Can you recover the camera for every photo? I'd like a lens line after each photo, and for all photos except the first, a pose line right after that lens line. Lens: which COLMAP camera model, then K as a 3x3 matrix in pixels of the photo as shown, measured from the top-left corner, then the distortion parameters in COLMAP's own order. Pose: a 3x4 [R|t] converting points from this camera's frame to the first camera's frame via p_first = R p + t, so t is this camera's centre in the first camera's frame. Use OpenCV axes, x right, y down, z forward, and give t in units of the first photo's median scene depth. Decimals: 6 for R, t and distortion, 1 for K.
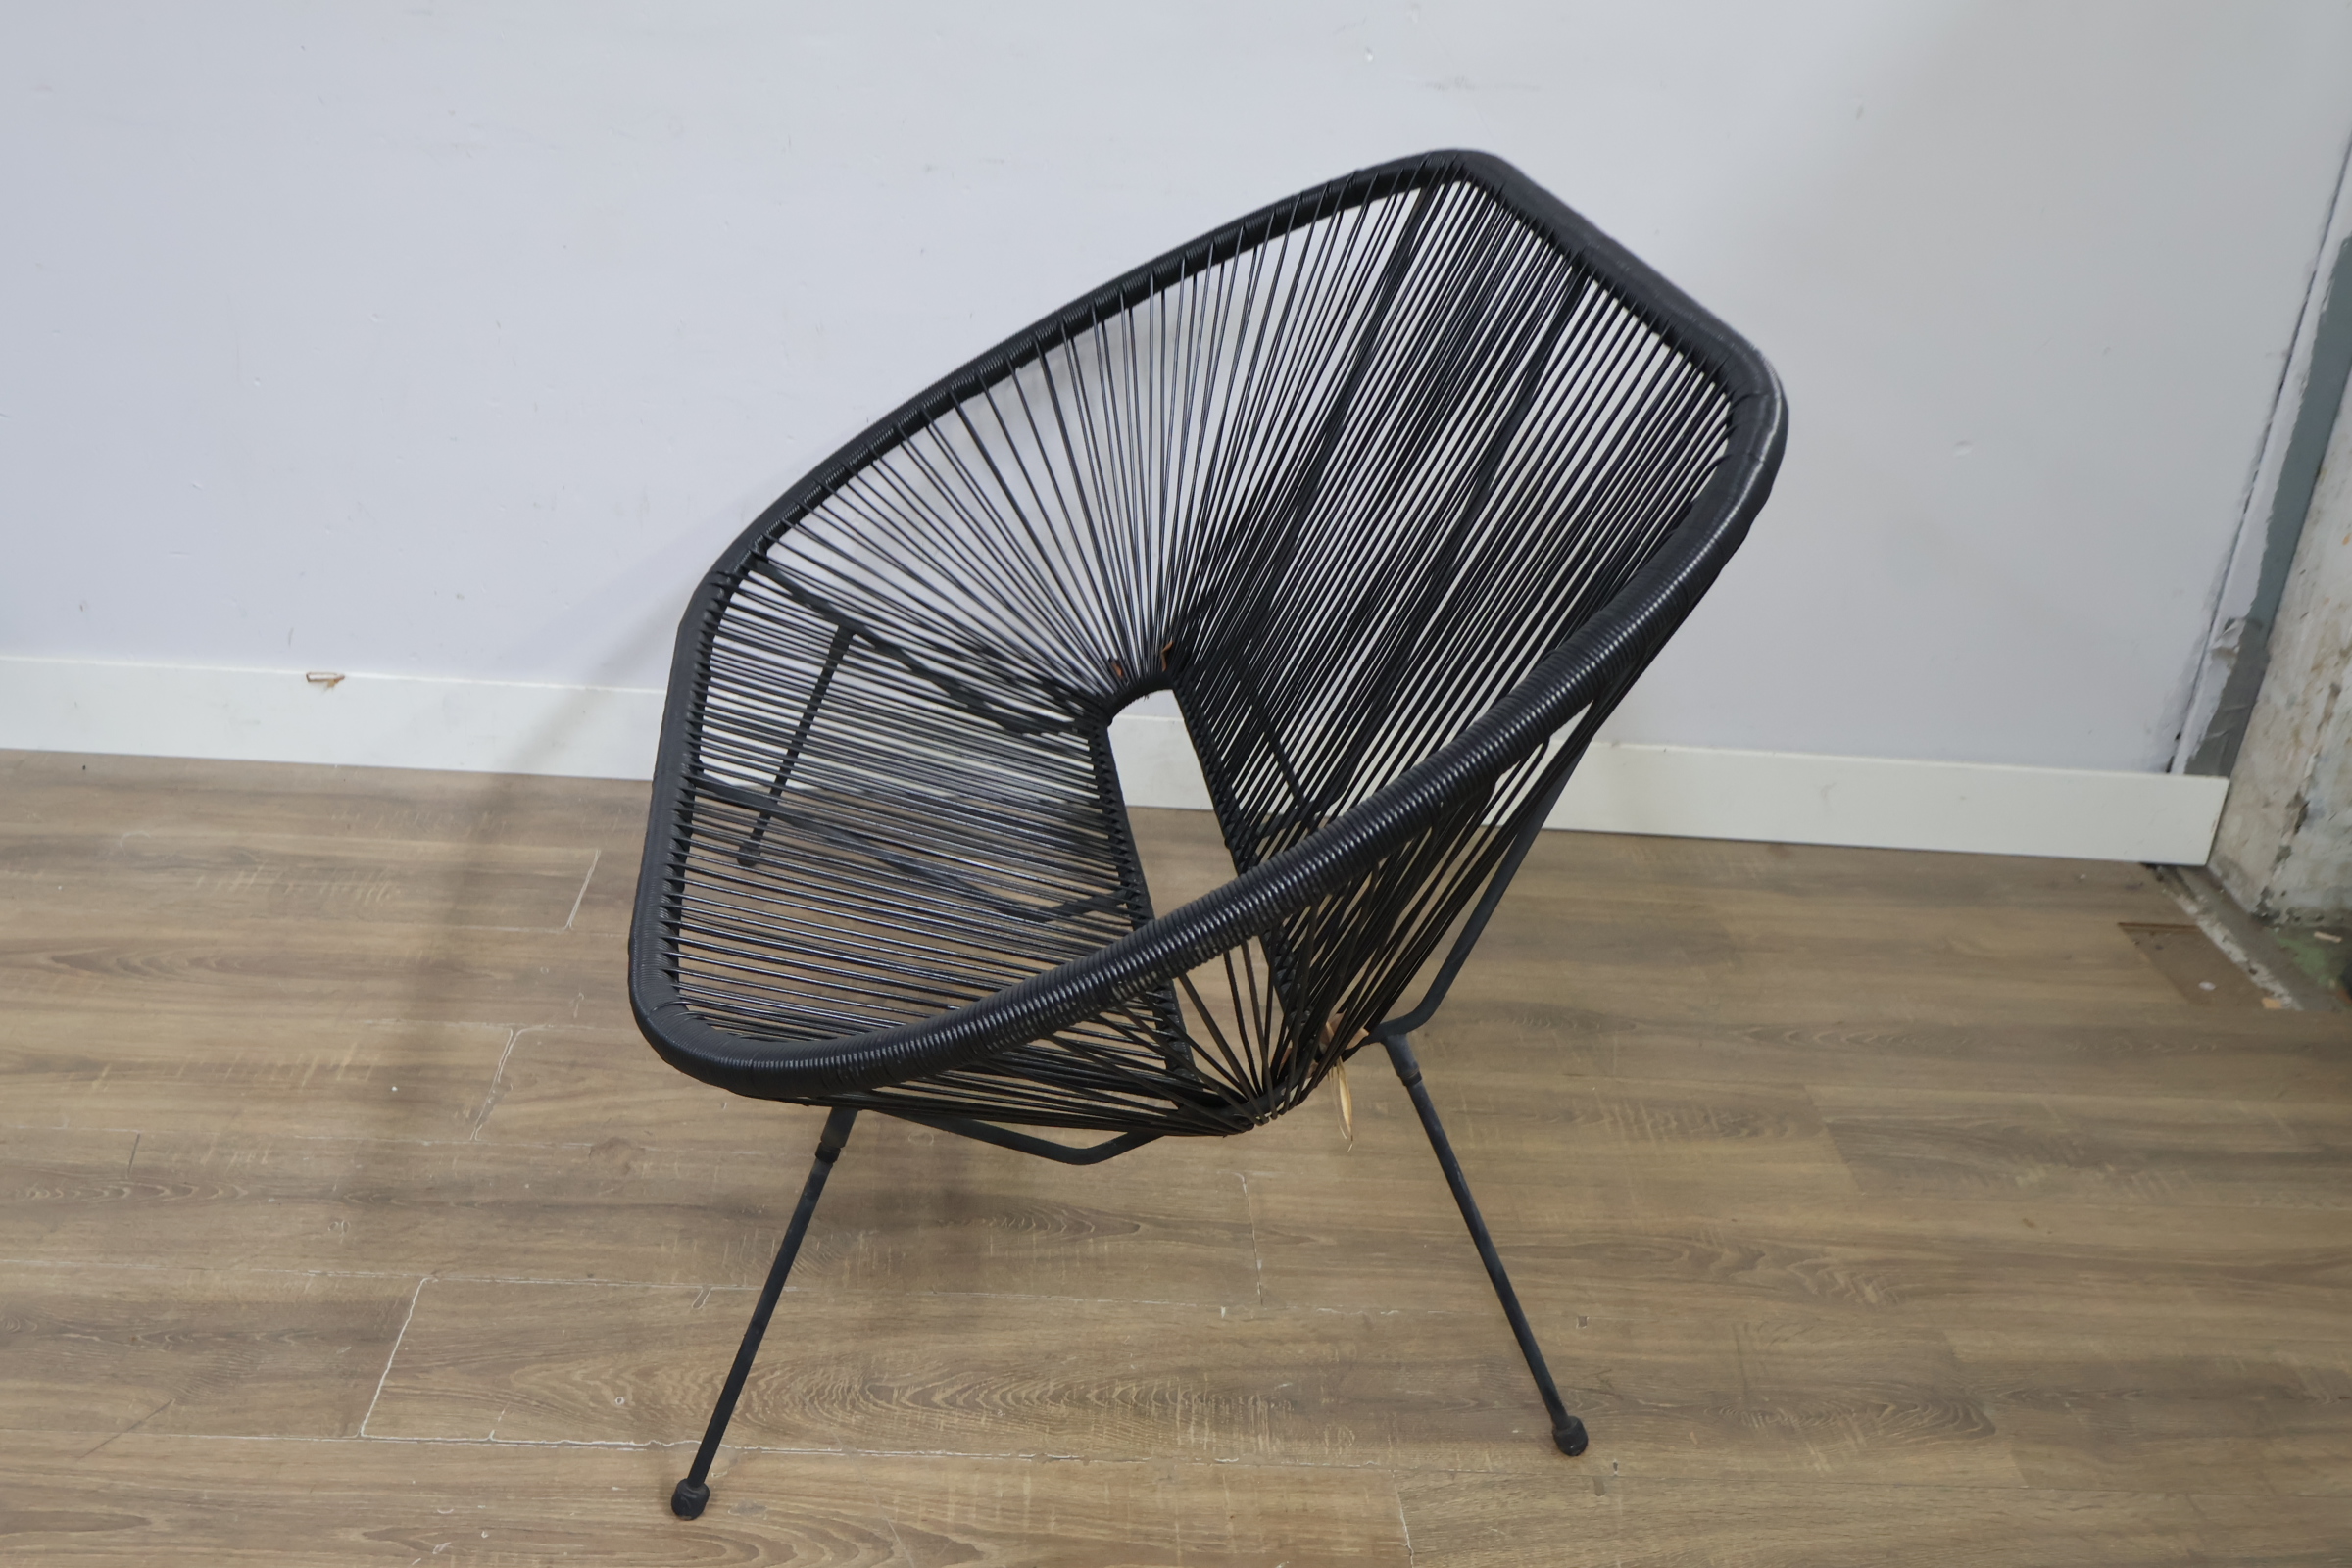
lens RADIAL K [[2293.8, 0, 1161.3], [0, 2293.8, 791.9], [0, 0, 1]] dist [-0.011554, 0.000000]
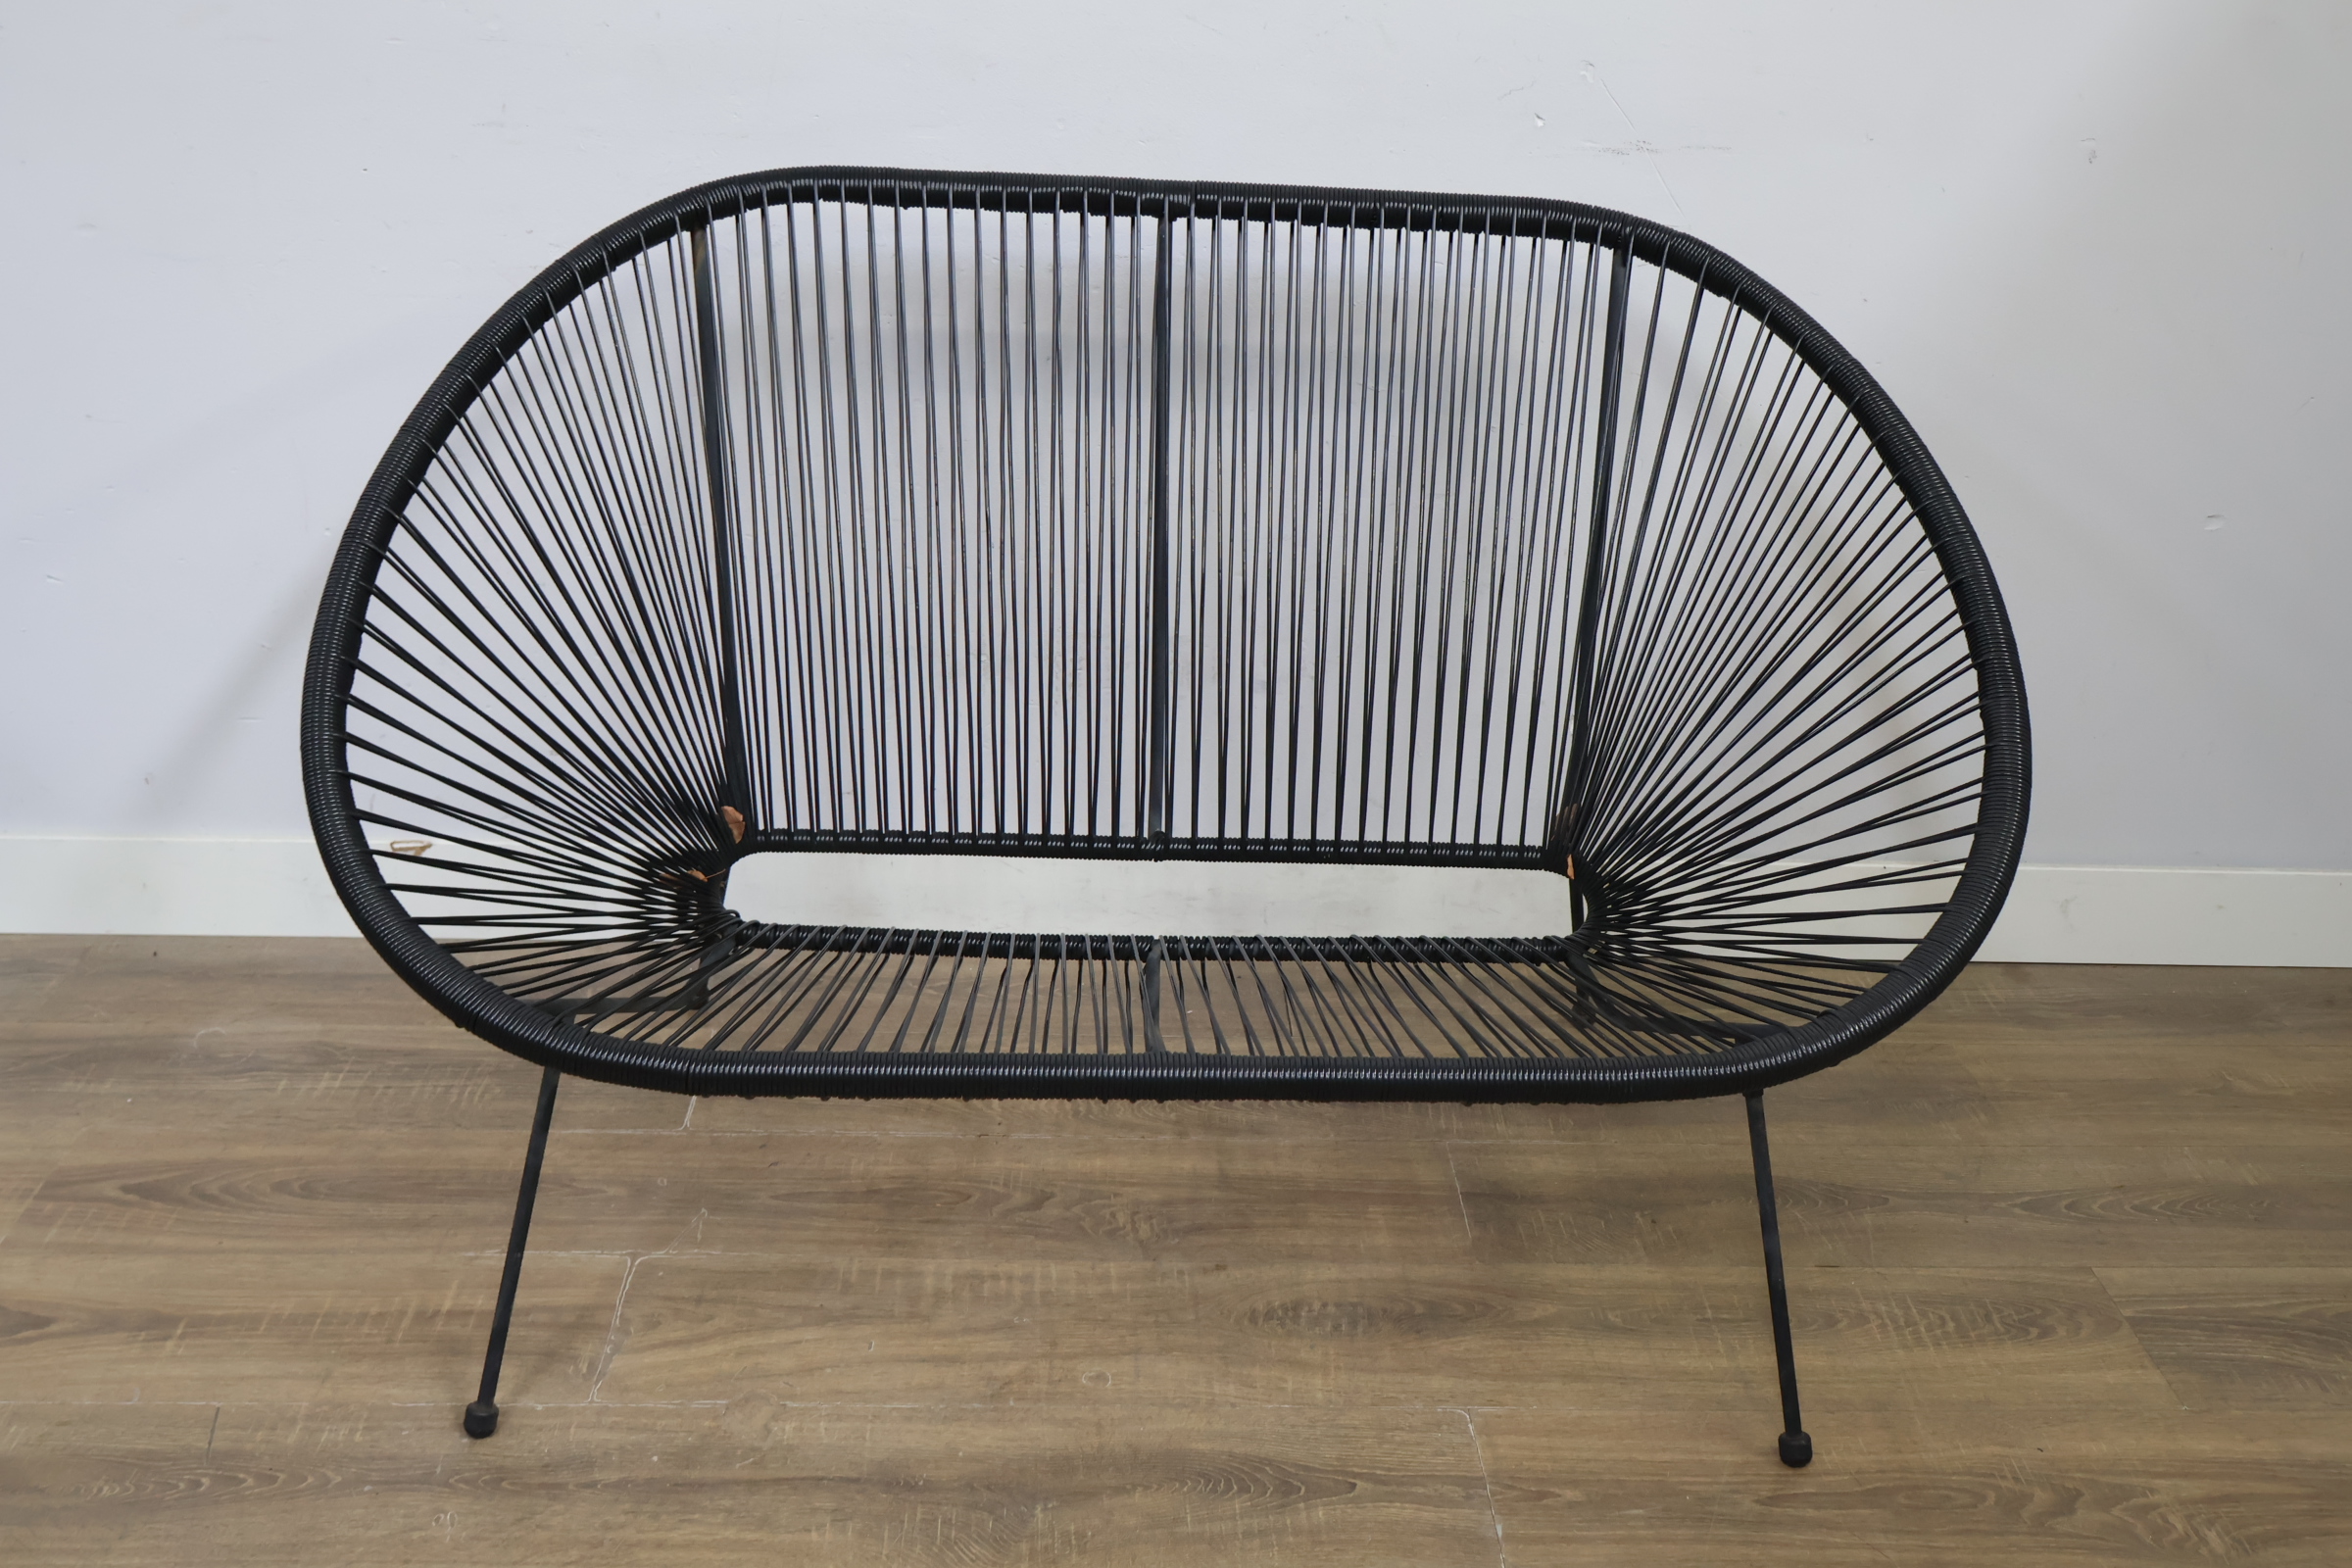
lens RADIAL K [[2293.8, 0, 1154.4], [0, 2293.8, 779.2], [0, 0, 1]] dist [-0.011554, 0.000000]
pose [[0.998598, -0.037323, -0.037530, -0.042356], [0.036550, 0.999110, -0.021055, -0.060414], [0.038283, 0.019654, 0.999074, 0.123394]]
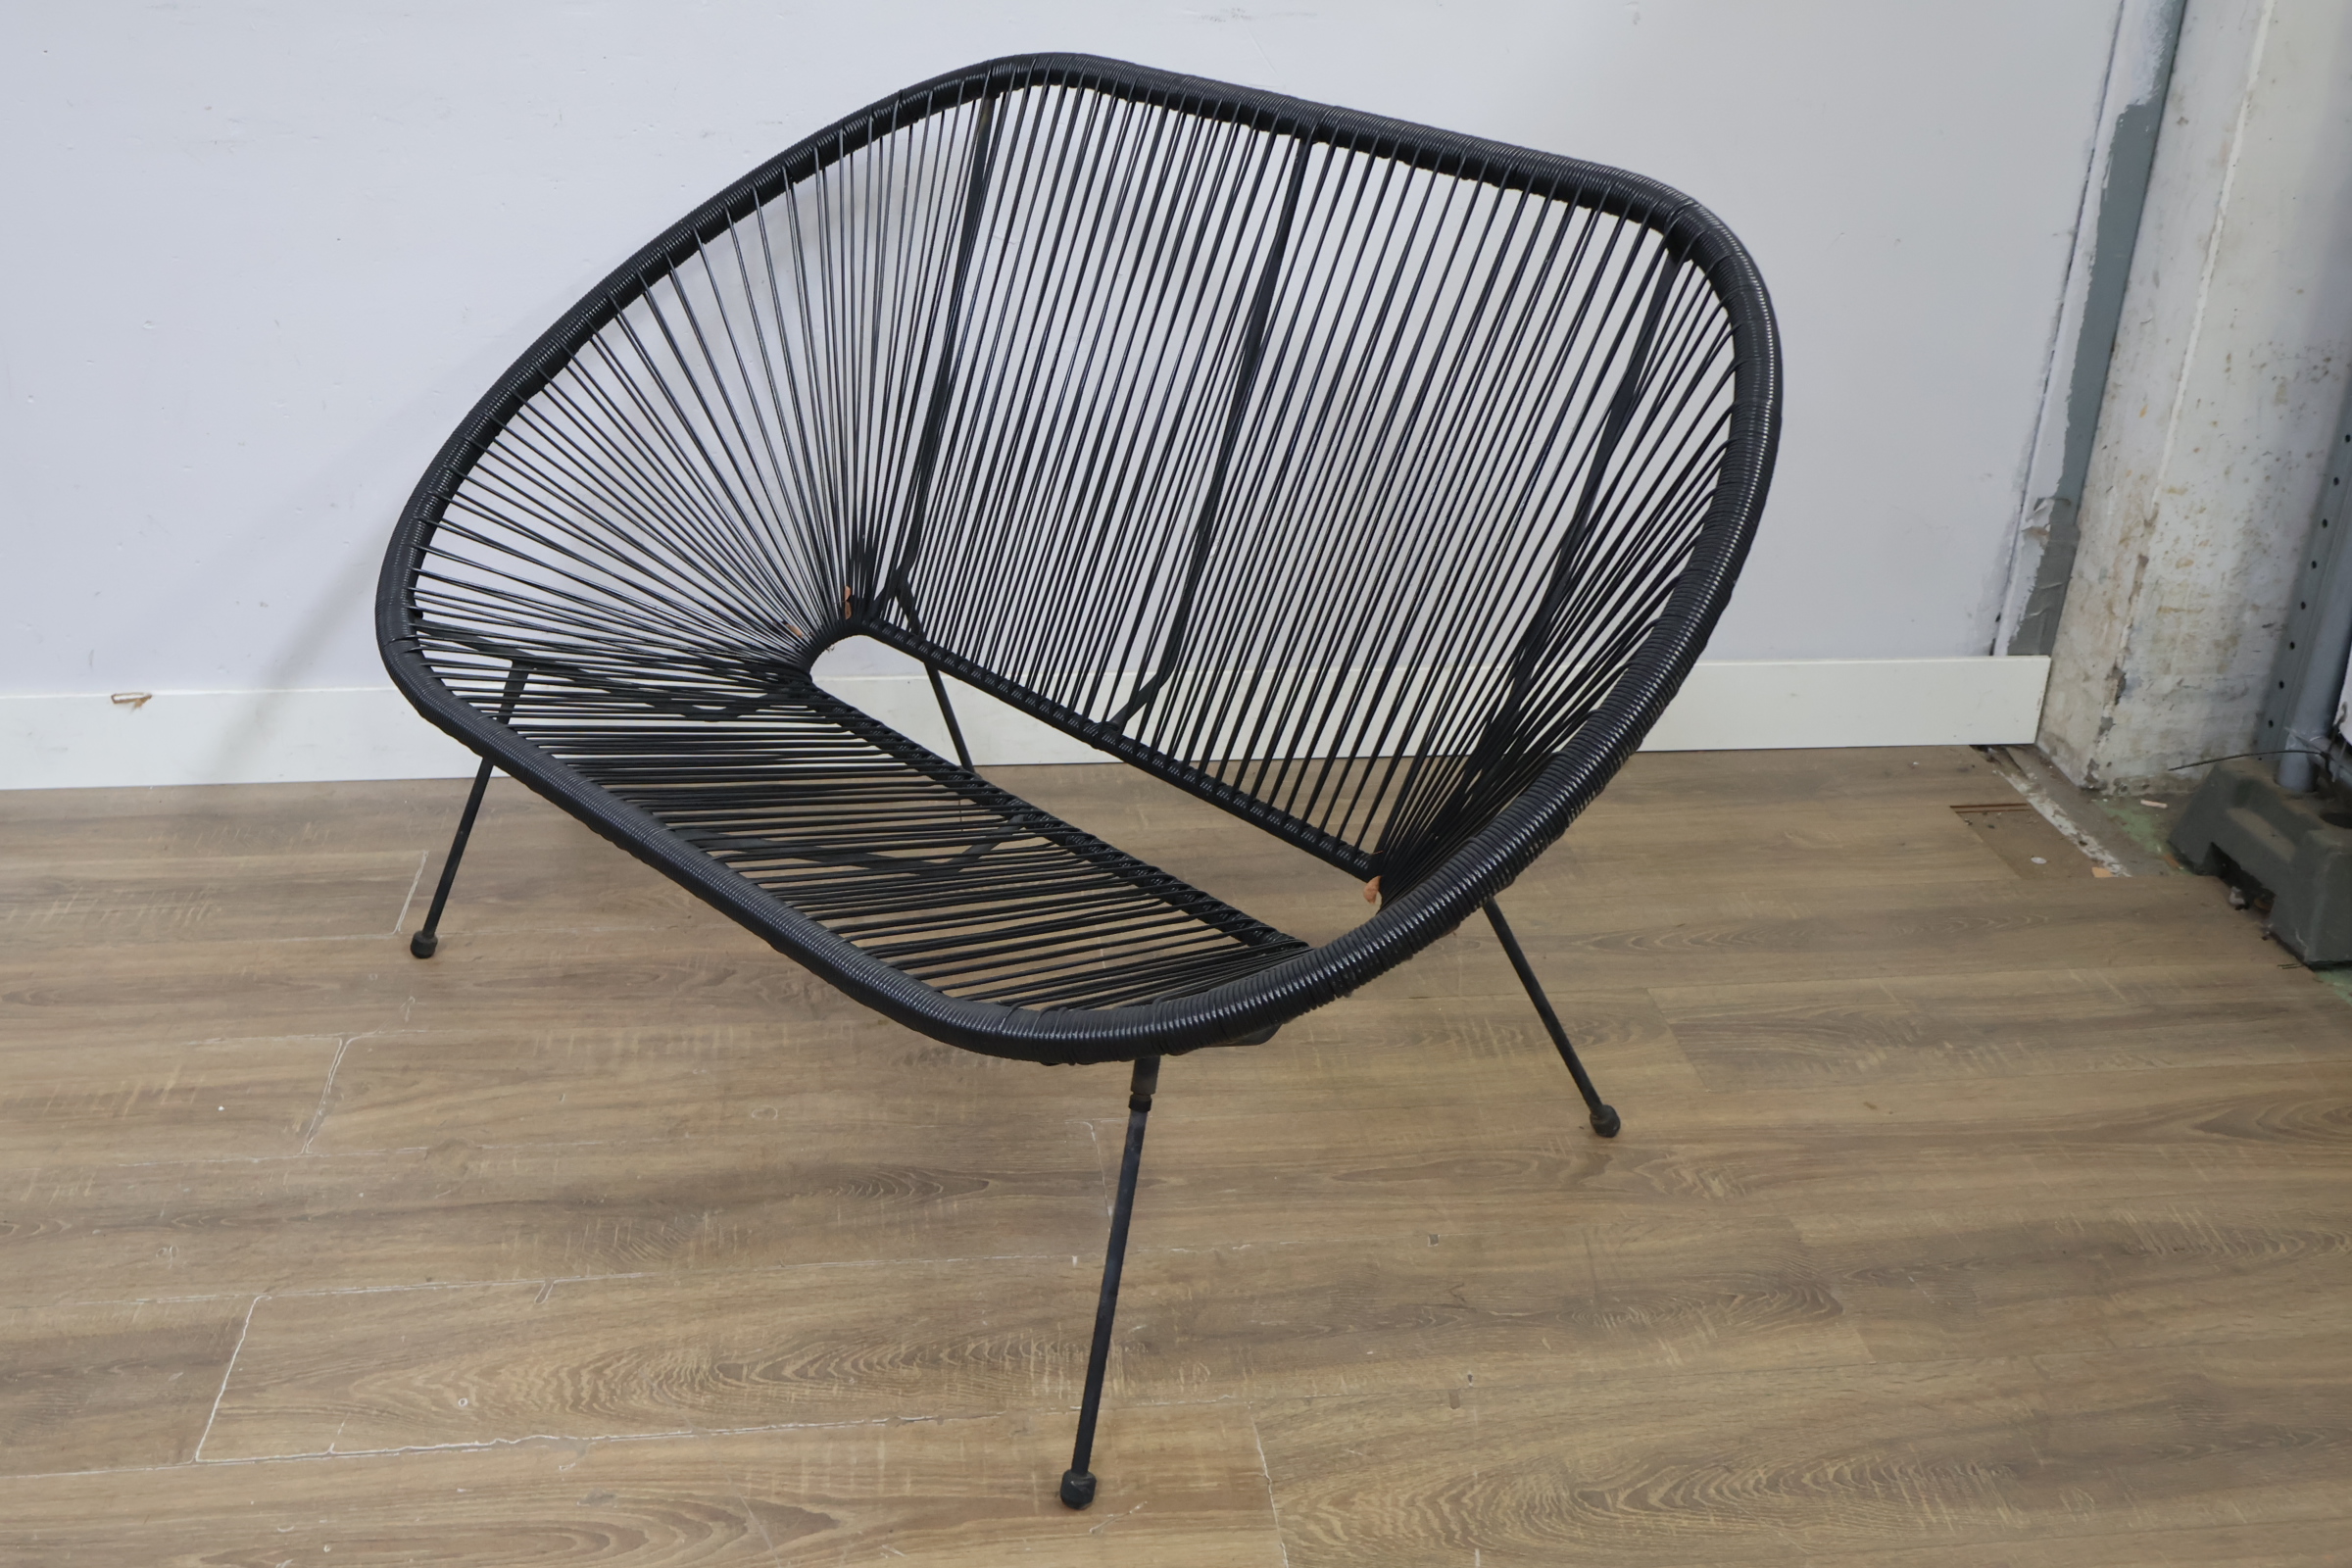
lens RADIAL K [[2293.8, 0, 1168.2], [0, 2293.8, 793.0], [0, 0, 1]] dist [-0.011554, 0.000000]
pose [[0.995889, -0.077204, 0.047380, 0.033393], [0.076406, 0.996907, 0.018423, 0.008359], [-0.048656, -0.014727, 0.998707, 0.005264]]
